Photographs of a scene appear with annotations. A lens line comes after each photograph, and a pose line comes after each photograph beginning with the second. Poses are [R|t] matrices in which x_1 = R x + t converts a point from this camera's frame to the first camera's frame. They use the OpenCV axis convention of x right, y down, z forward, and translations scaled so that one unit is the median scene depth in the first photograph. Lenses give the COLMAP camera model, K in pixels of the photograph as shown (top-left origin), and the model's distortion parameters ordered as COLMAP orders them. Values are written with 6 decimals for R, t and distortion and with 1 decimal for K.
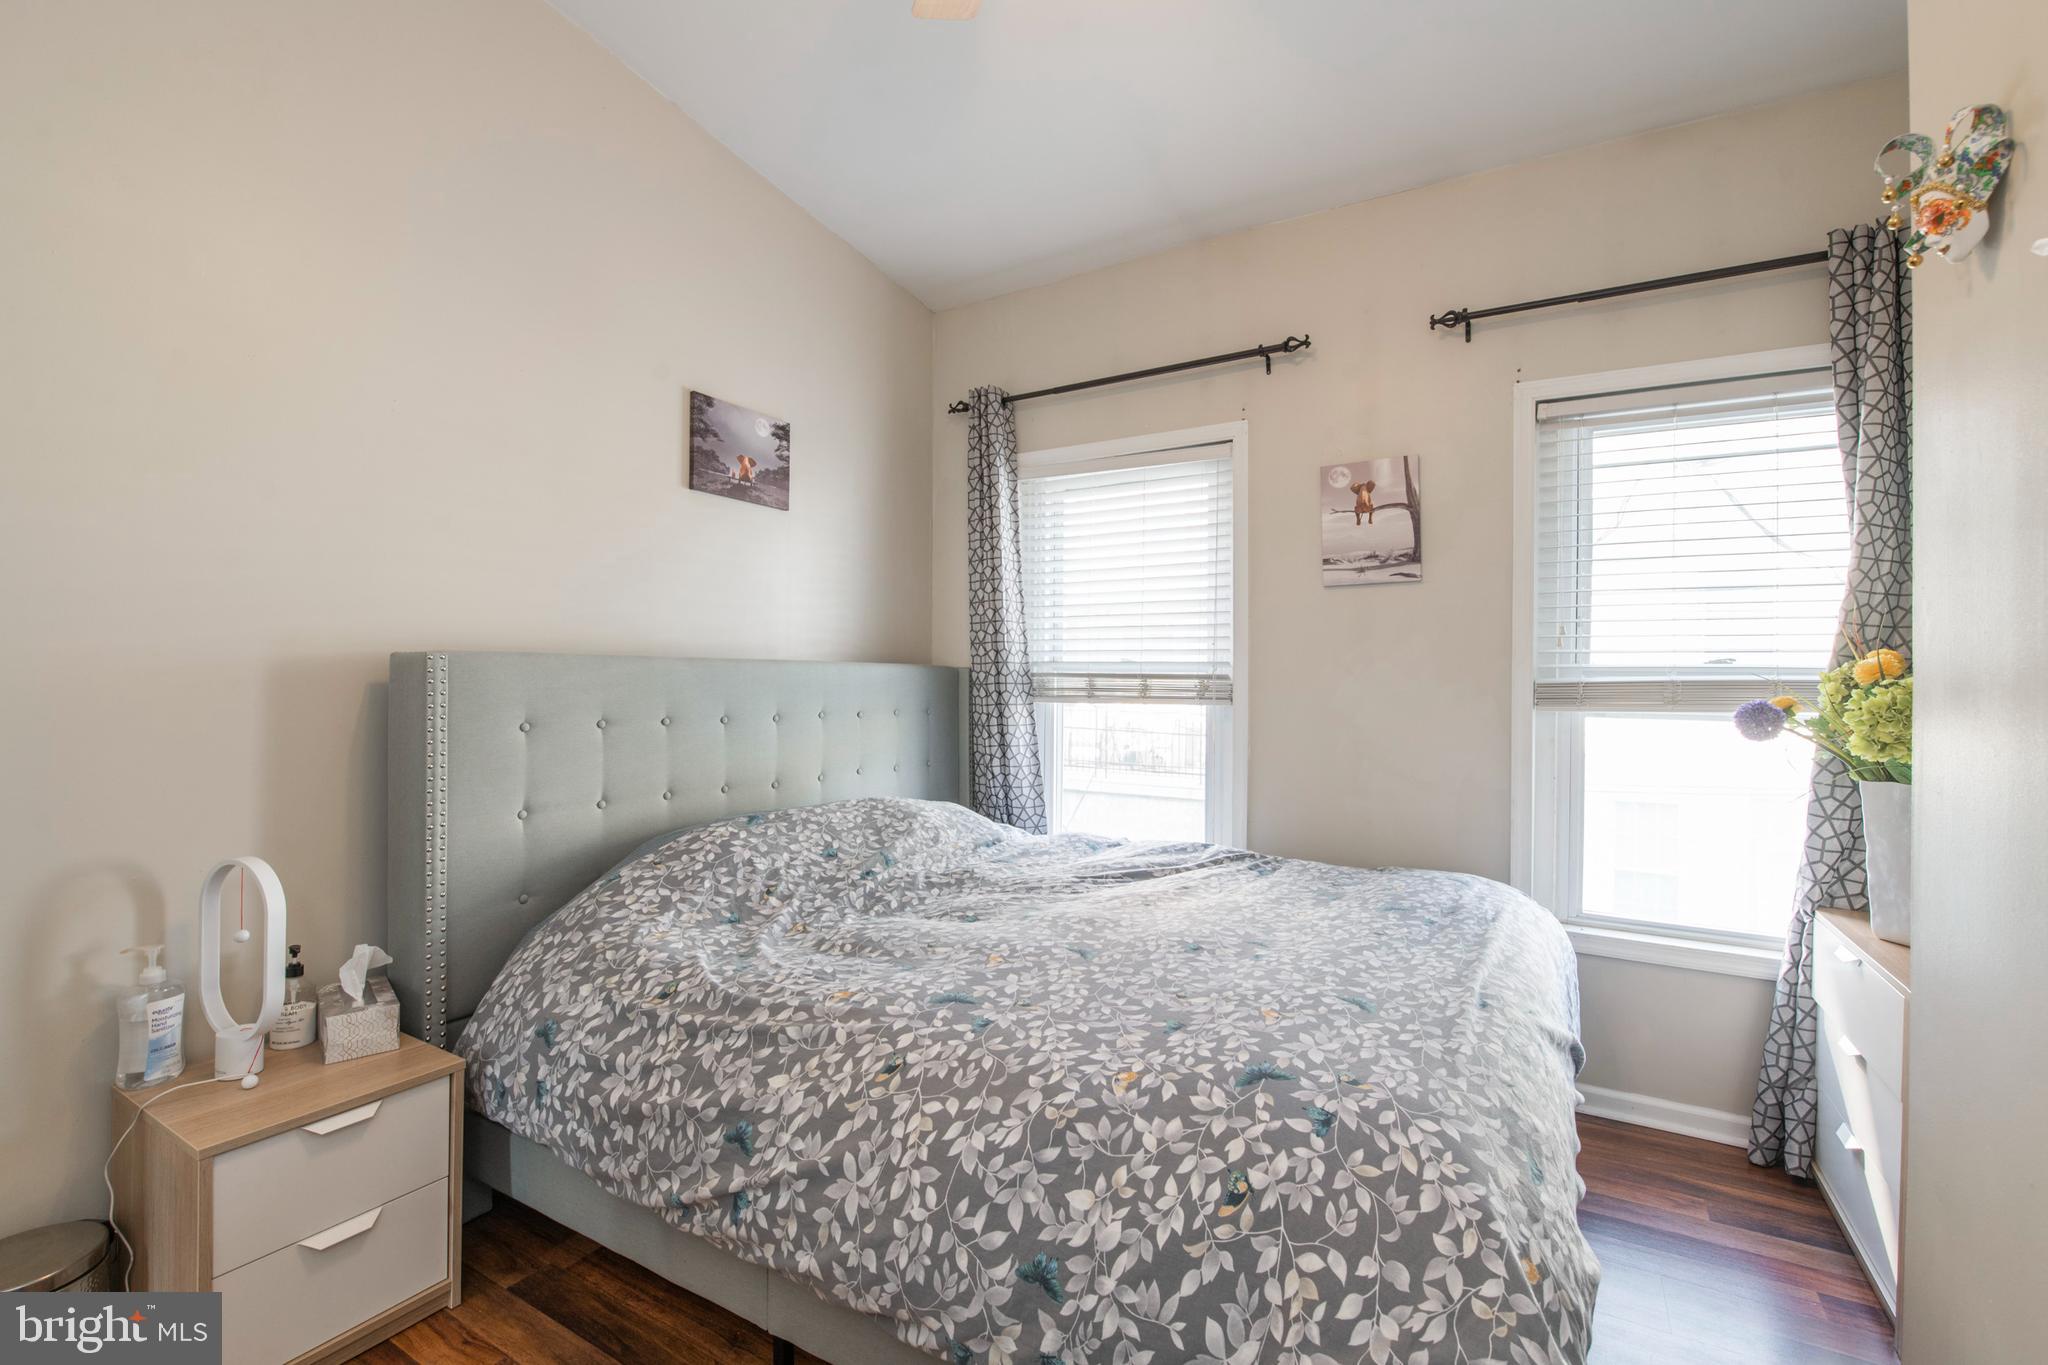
lens RADIAL K [[876.3, 0, 1025.5], [0, 876.3, 671.3], [0, 0, 1]] dist [-0.010824, -0.000237]
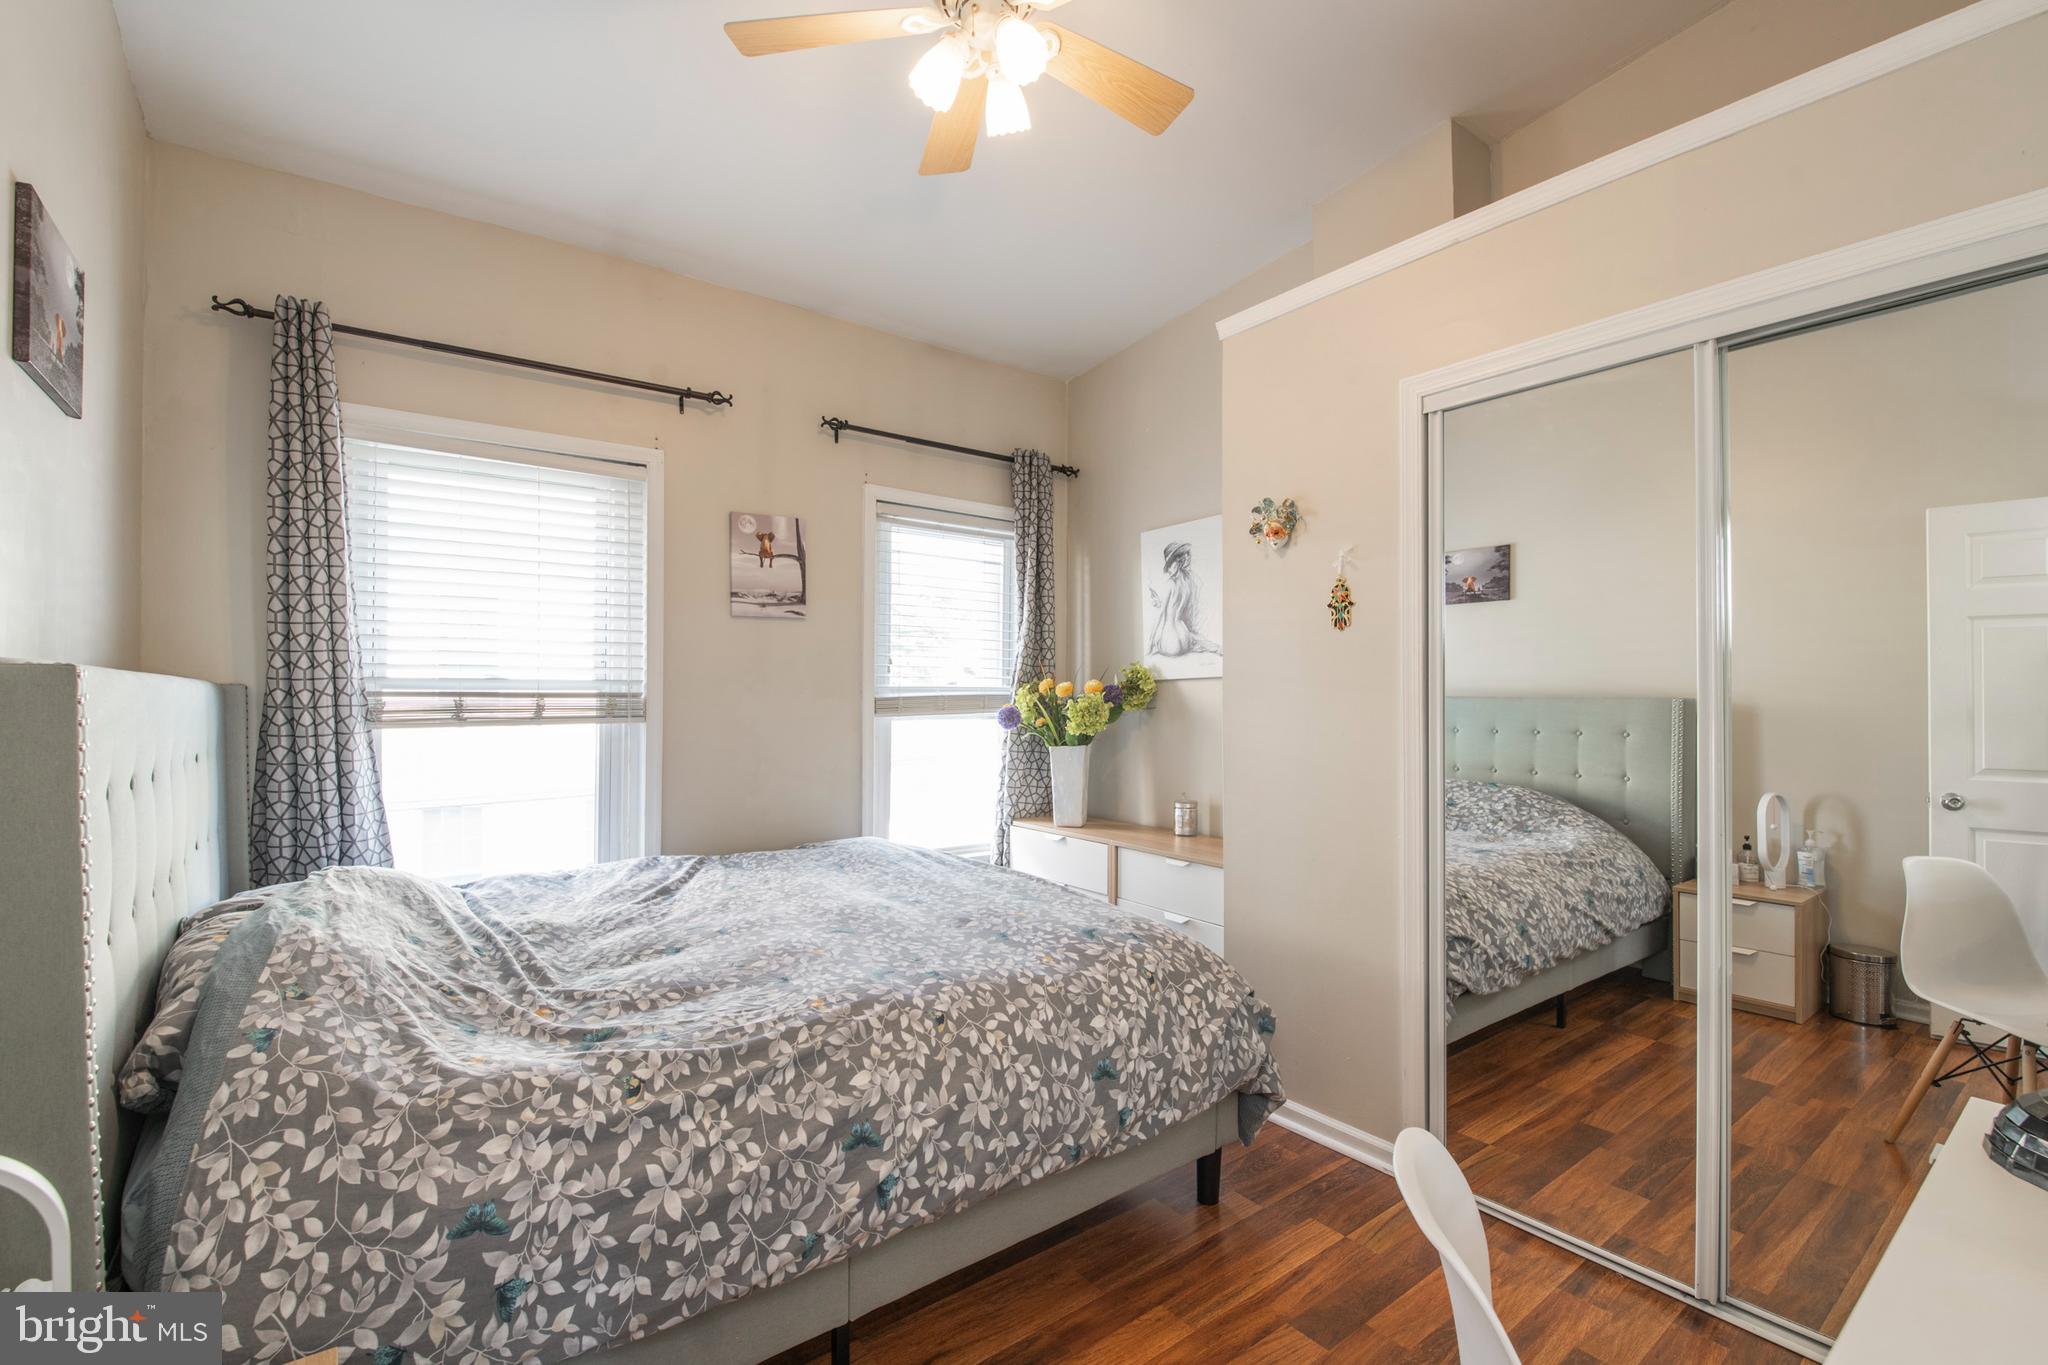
lens RADIAL K [[905.2, 0, 1024.0], [0, 905.2, 682.5], [0, 0, 1]] dist [-0.018265, -0.000515]
pose [[0.378996, 0.004783, 0.925386, -1.094496], [-0.004028, 0.999986, -0.003519, -0.012280], [-0.925390, -0.002394, 0.379010, 0.352225]]
